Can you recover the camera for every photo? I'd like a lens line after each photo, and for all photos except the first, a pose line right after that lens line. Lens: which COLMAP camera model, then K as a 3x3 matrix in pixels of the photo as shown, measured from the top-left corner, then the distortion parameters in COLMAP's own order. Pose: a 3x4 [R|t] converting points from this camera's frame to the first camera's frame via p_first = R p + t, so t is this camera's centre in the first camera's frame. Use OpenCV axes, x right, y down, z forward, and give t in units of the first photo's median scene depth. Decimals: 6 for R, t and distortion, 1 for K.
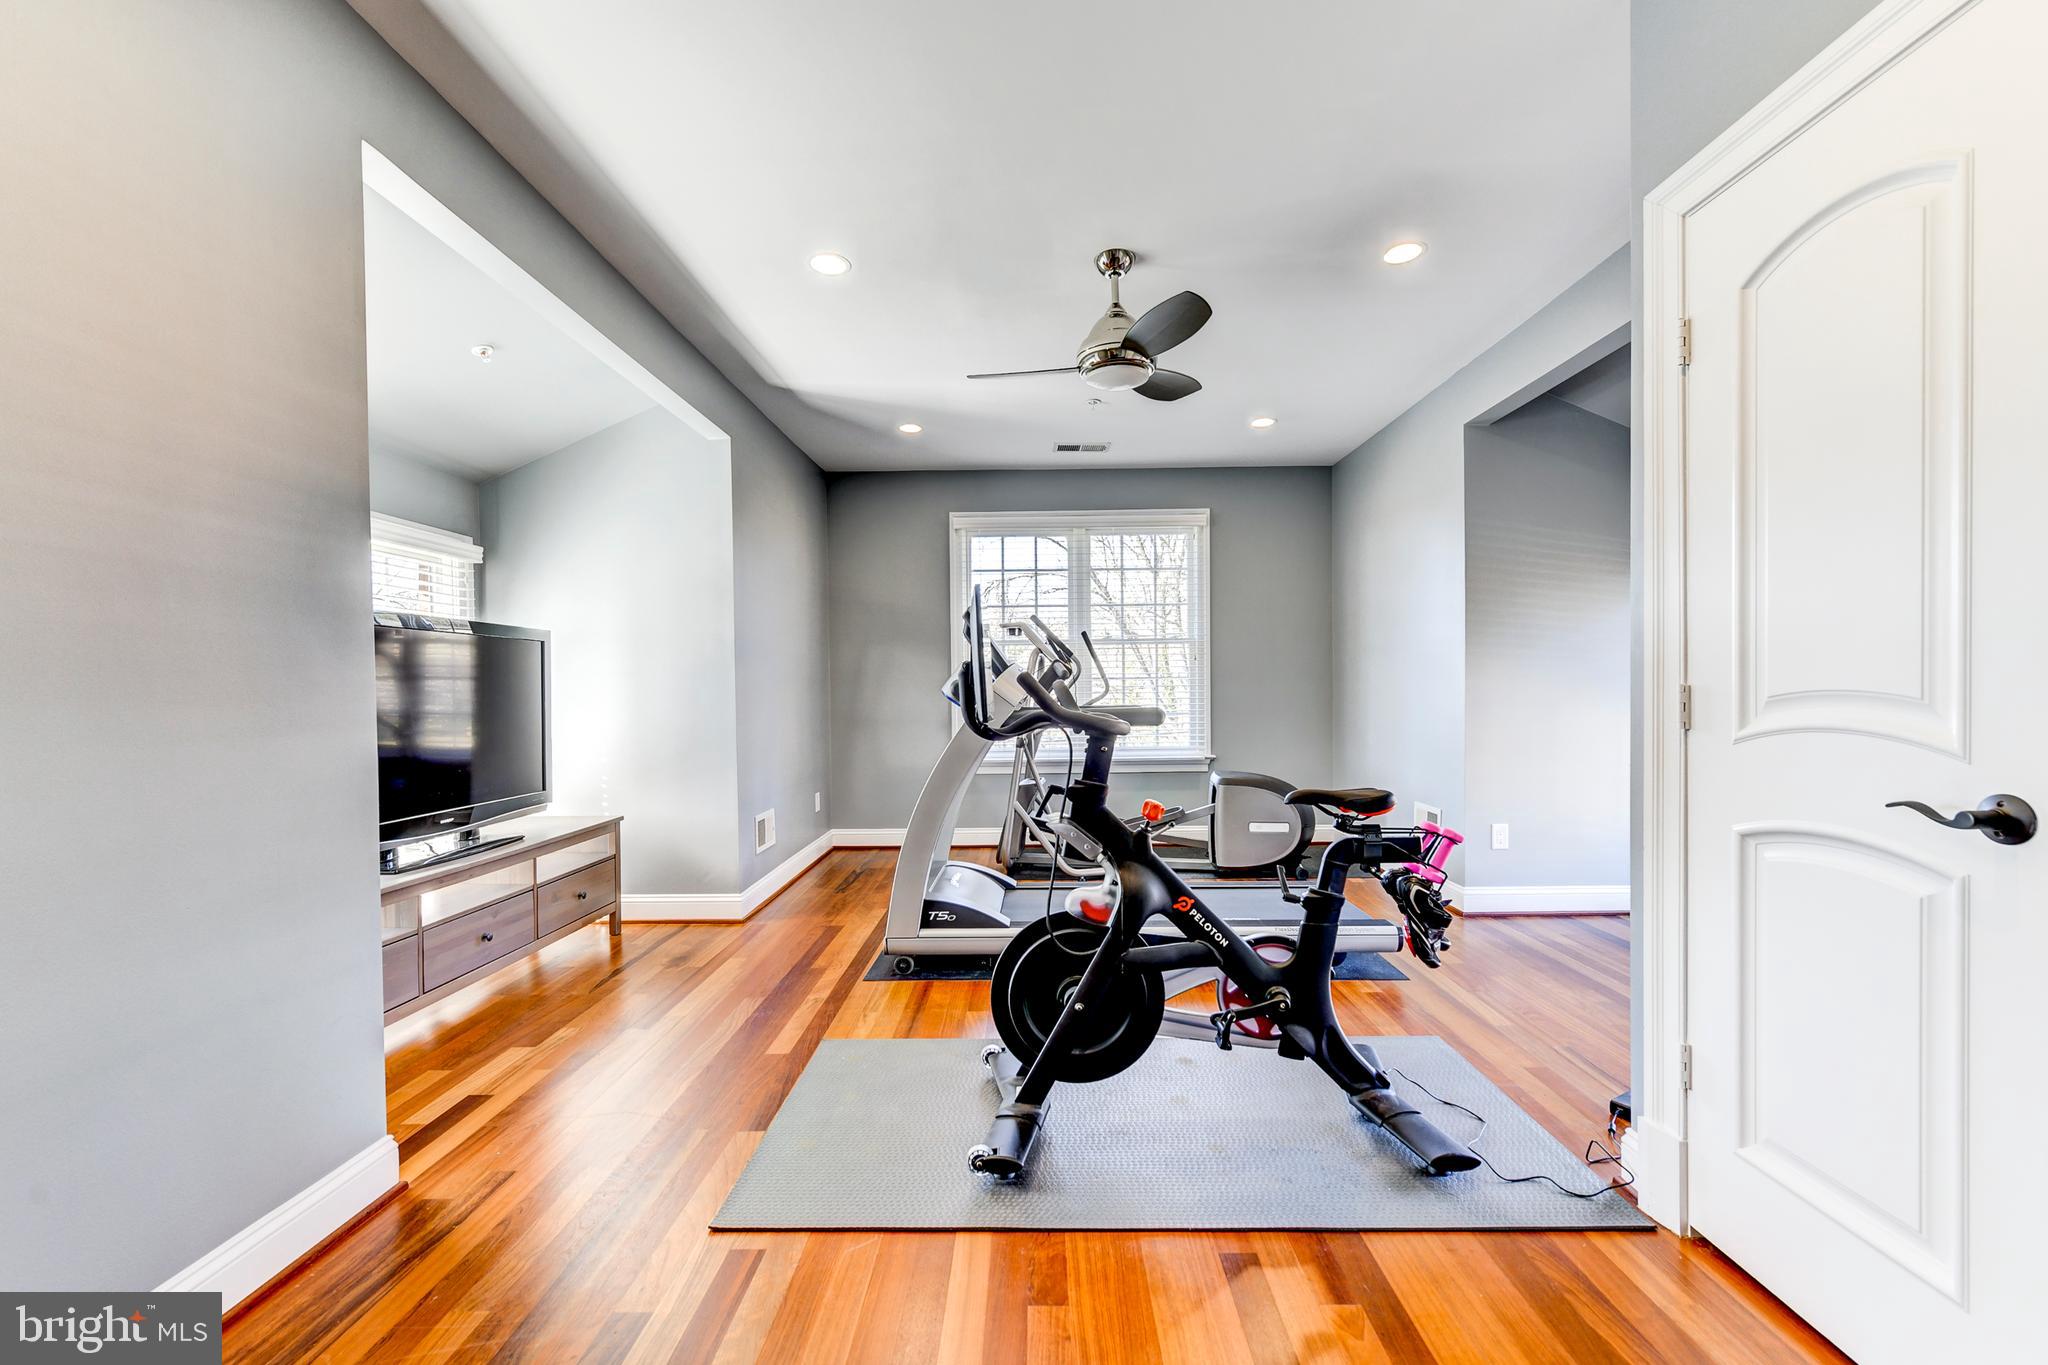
lens RADIAL K [[813.8, 0, 1014.6], [0, 813.8, 695.4], [0, 0, 1]] dist [0.002731, 0.000115]
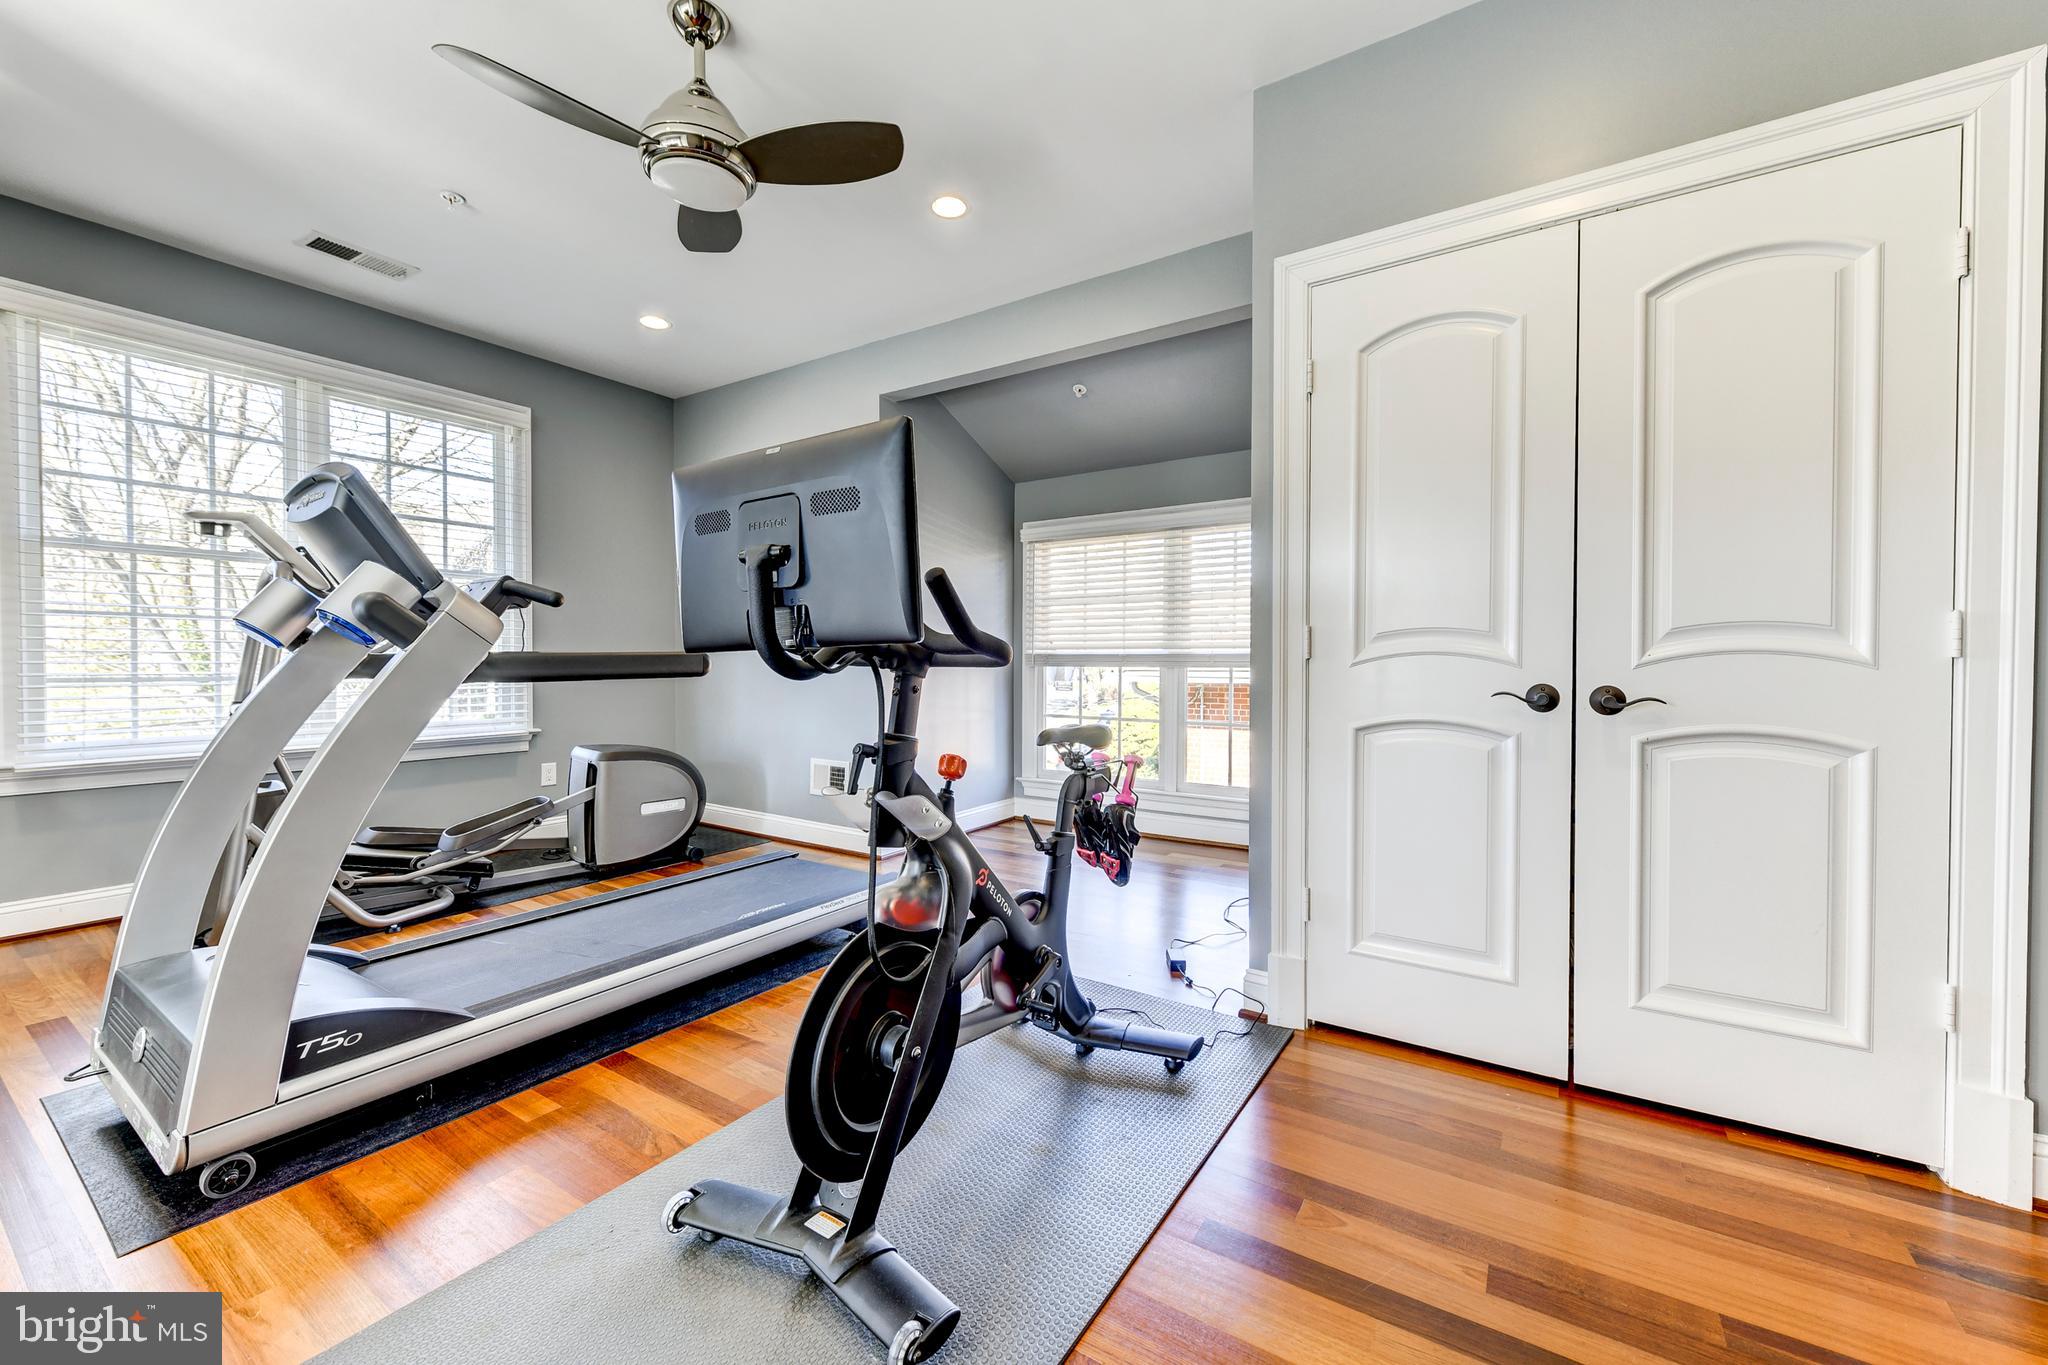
lens RADIAL K [[813.8, 0, 1022.6], [0, 813.8, 672.5], [0, 0, 1]] dist [0.002731, 0.000115]
pose [[0.522701, 0.001974, 0.852514, -0.311779], [-0.002200, 0.999997, -0.000967, 0.034987], [-0.852513, -0.001370, 0.522704, 0.360532]]
